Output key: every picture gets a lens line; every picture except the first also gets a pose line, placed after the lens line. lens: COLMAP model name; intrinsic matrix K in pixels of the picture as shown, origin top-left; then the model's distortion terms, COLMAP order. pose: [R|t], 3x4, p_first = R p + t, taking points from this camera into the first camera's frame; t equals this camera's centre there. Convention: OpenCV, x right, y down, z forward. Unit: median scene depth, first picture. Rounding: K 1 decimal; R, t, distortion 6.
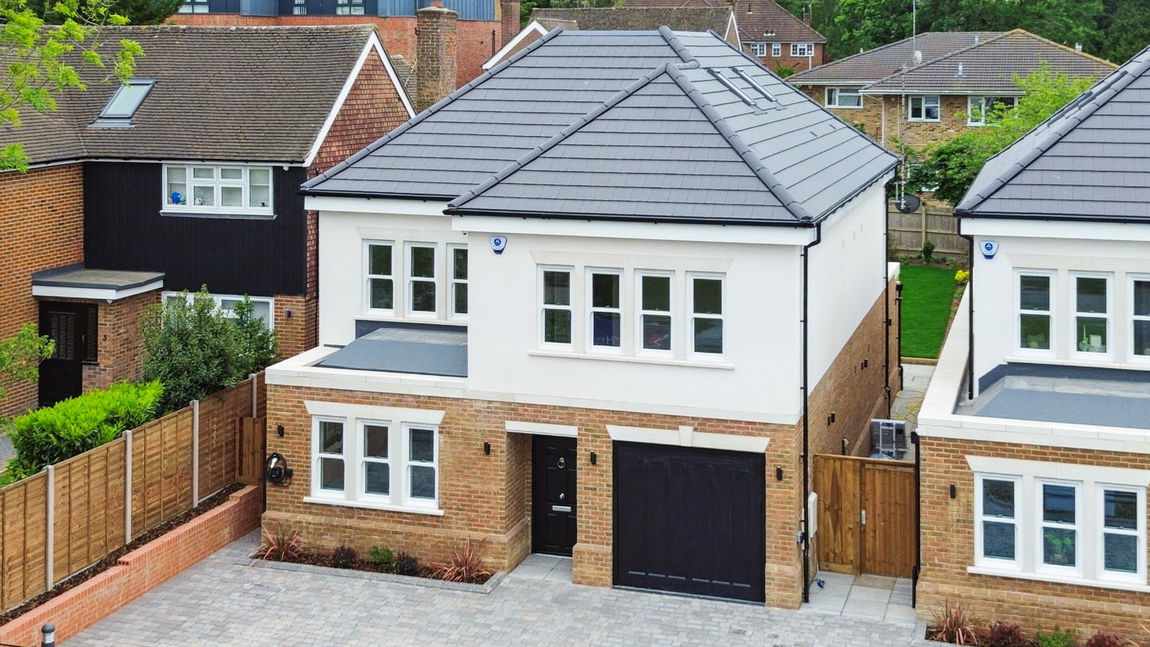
lens RADIAL K [[1489.5, 0, 573.7], [0, 1489.5, 89.1], [0, 0, 1]] dist [0.040286, 0.071320]
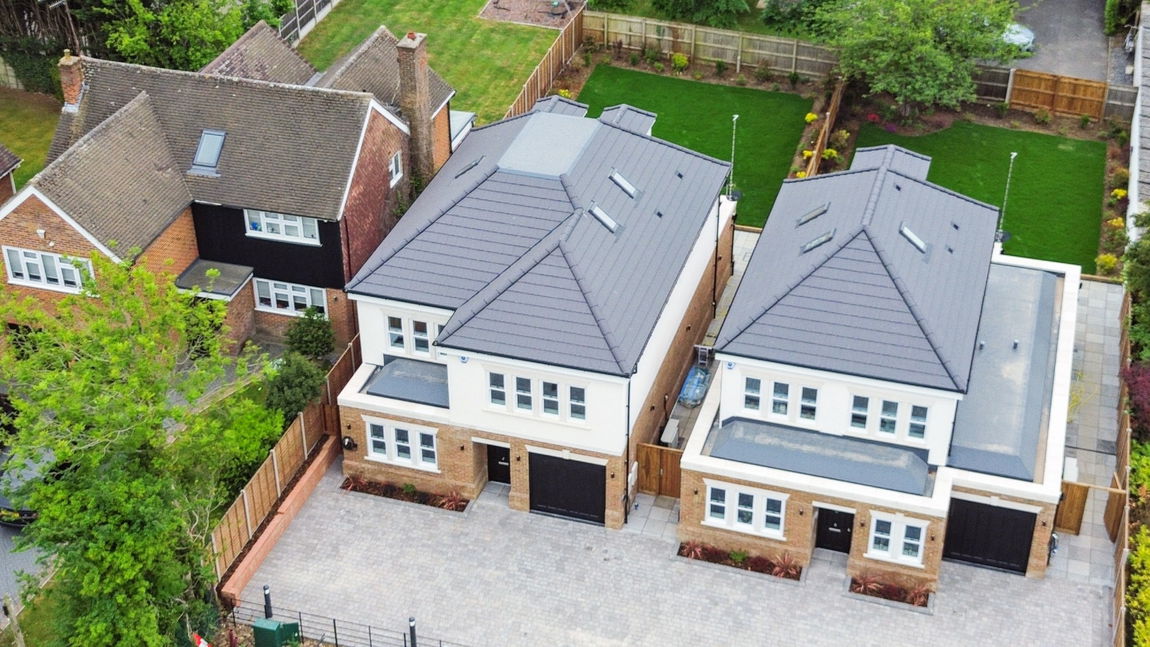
lens RADIAL K [[1609.6, 0, 575.0], [0, 1609.6, 323.5], [0, 0, 1]] dist [0.199421, -0.673758]
pose [[0.999919, -0.010143, 0.007676, 0.071486], [0.004479, 0.845560, 0.533861, -0.997291], [-0.011906, -0.533784, 0.845537, -0.651143]]
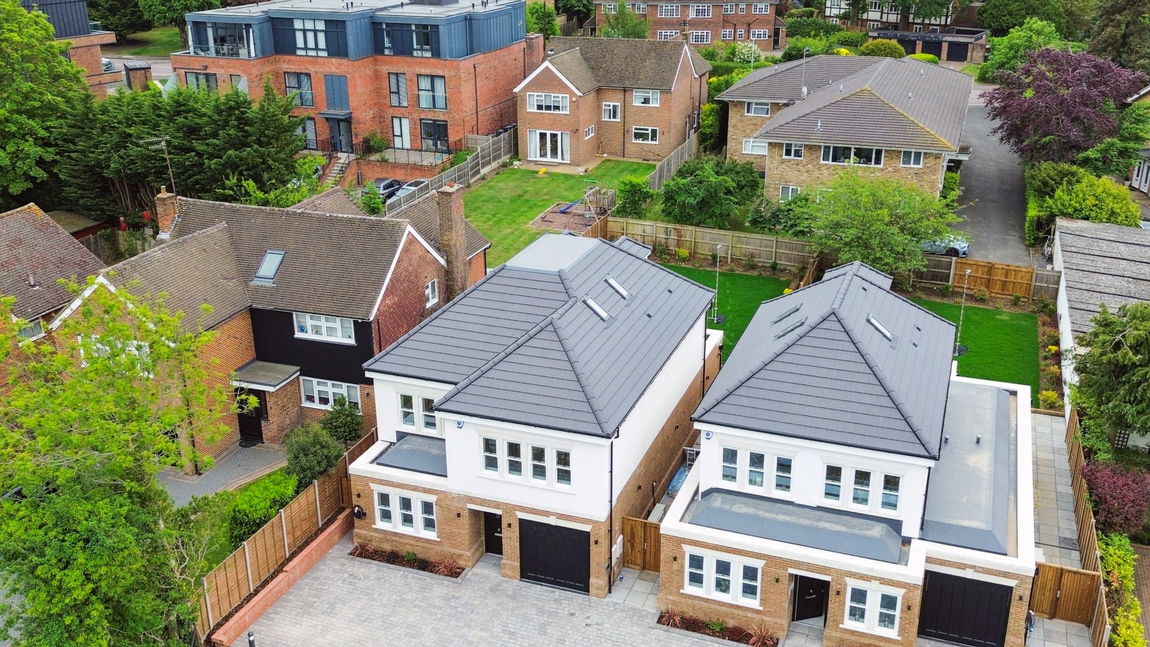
lens RADIAL K [[1073.9, 0, 579.0], [0, 1073.9, 327.9], [0, 0, 1]] dist [0.109899, -0.170209]
pose [[0.998861, 0.011647, -0.046270, 0.172145], [0.005358, 0.936233, 0.351340, -0.517723], [0.047411, -0.351188, 0.935104, -0.272293]]
